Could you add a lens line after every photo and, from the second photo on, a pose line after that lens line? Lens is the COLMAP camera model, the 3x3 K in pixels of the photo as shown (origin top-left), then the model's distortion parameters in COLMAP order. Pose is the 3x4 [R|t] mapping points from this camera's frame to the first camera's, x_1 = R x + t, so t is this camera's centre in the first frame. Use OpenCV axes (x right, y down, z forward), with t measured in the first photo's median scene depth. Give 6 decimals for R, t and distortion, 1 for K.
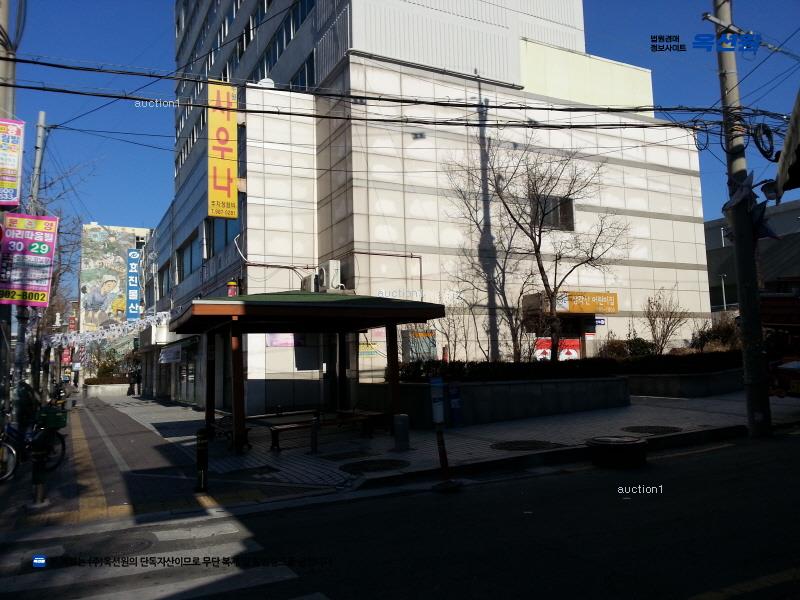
lens RADIAL K [[641.3, 0, 398.7], [0, 641.3, 296.4], [0, 0, 1]] dist [0.103102, -0.179164]
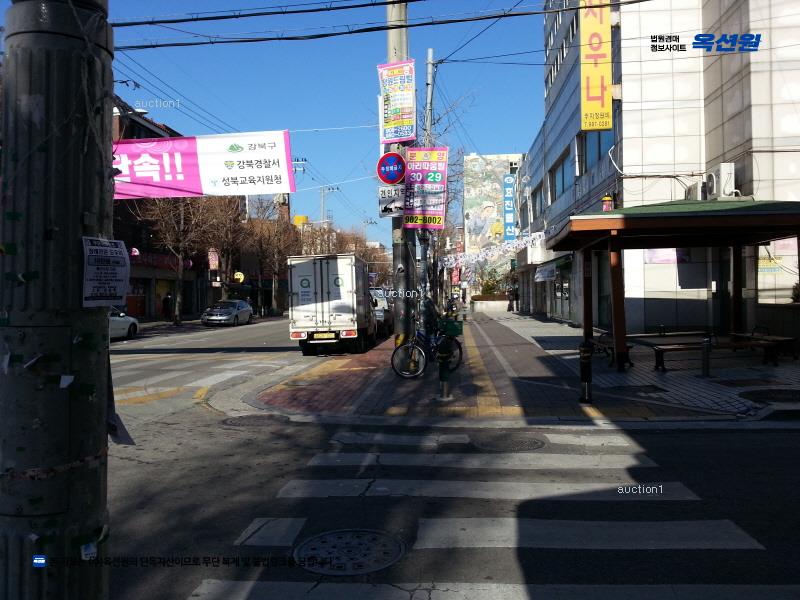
lens RADIAL K [[641.3, 0, 398.7], [0, 641.3, 296.4], [0, 0, 1]] dist [0.103102, -0.179164]
pose [[0.848502, 0.013198, -0.529028, -0.008266], [0.051676, 0.992845, 0.107652, 0.004770], [0.526663, -0.118681, 0.841749, 0.005085]]
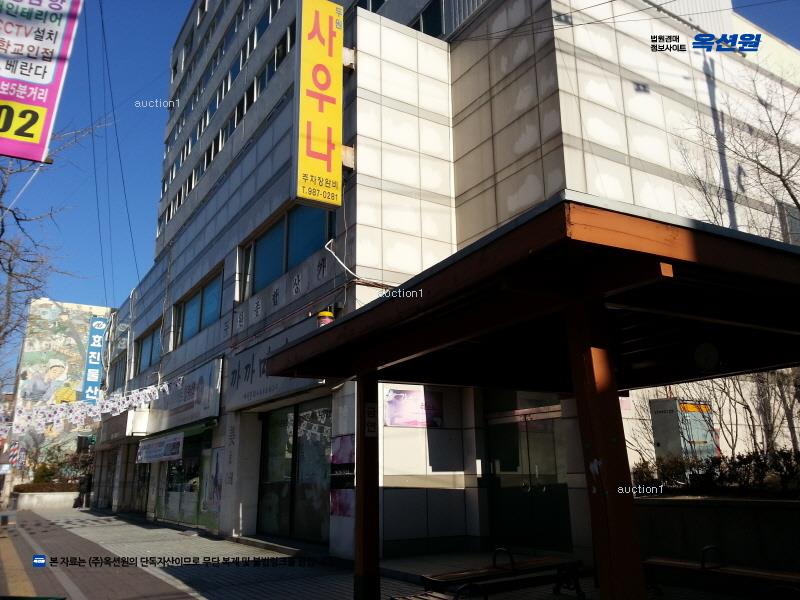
lens RADIAL K [[641.3, 0, 398.7], [0, 641.3, 296.4], [0, 0, 1]] dist [0.103102, -0.179164]
pose [[0.996627, 0.036714, 0.073393, -0.242500], [-0.024062, 0.985770, -0.166367, 0.060473], [-0.078456, 0.164040, 0.983329, 0.433624]]
